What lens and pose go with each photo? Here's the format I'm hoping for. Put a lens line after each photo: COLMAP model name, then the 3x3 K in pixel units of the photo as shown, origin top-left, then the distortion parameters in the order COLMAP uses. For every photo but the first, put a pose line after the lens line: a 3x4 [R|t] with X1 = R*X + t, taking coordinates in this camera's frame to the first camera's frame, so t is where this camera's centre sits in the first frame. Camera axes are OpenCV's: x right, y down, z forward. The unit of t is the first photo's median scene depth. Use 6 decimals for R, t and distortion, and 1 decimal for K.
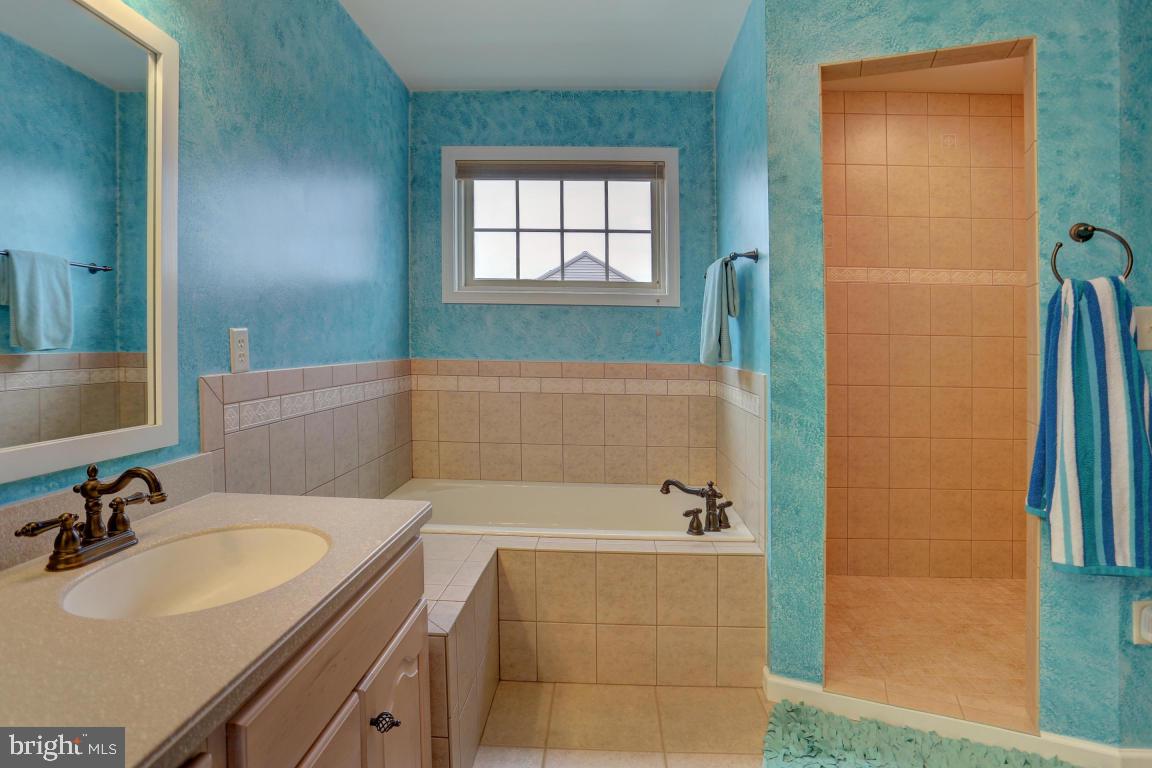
lens RADIAL K [[605.7, 0, 578.7], [0, 605.7, 335.5], [0, 0, 1]] dist [-0.070937, 0.030593]
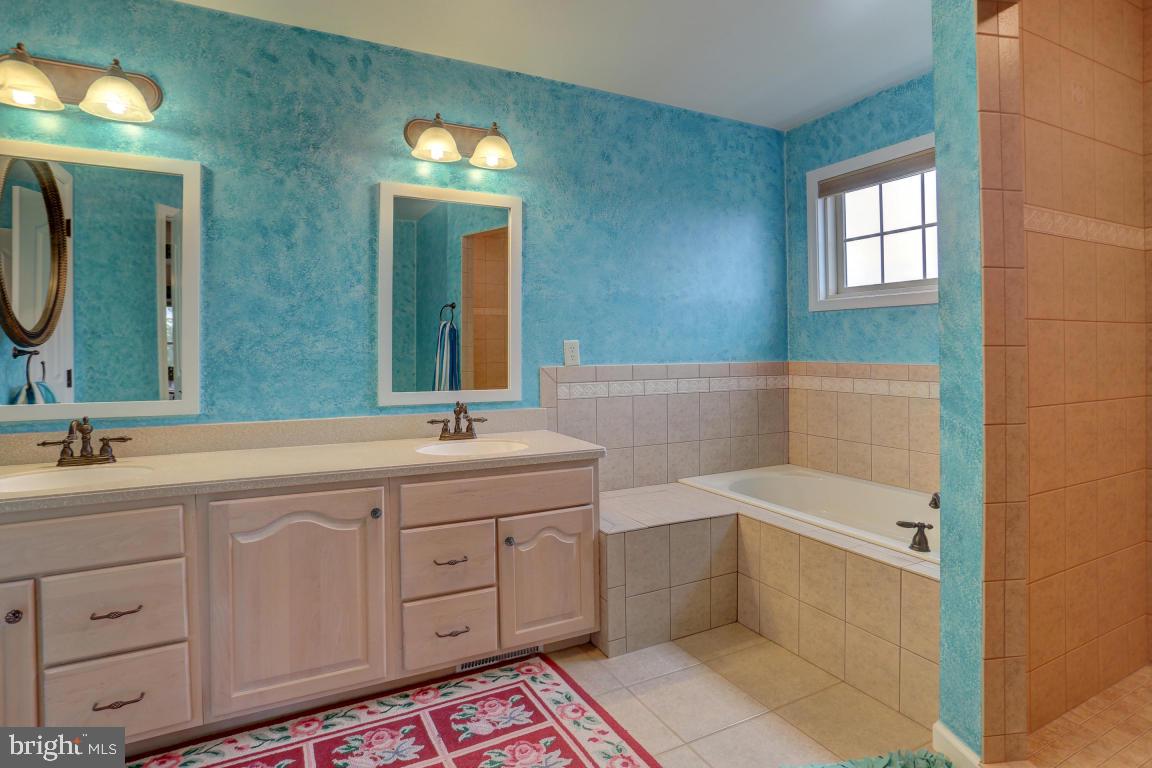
lens RADIAL K [[605.7, 0, 578.7], [0, 605.7, 335.5], [0, 0, 1]] dist [-0.070937, 0.030593]
pose [[0.487684, -0.036752, -0.872246, 0.539920], [0.022979, 0.999308, -0.029258, 0.013453], [0.872718, -0.005774, 0.488191, 0.079982]]
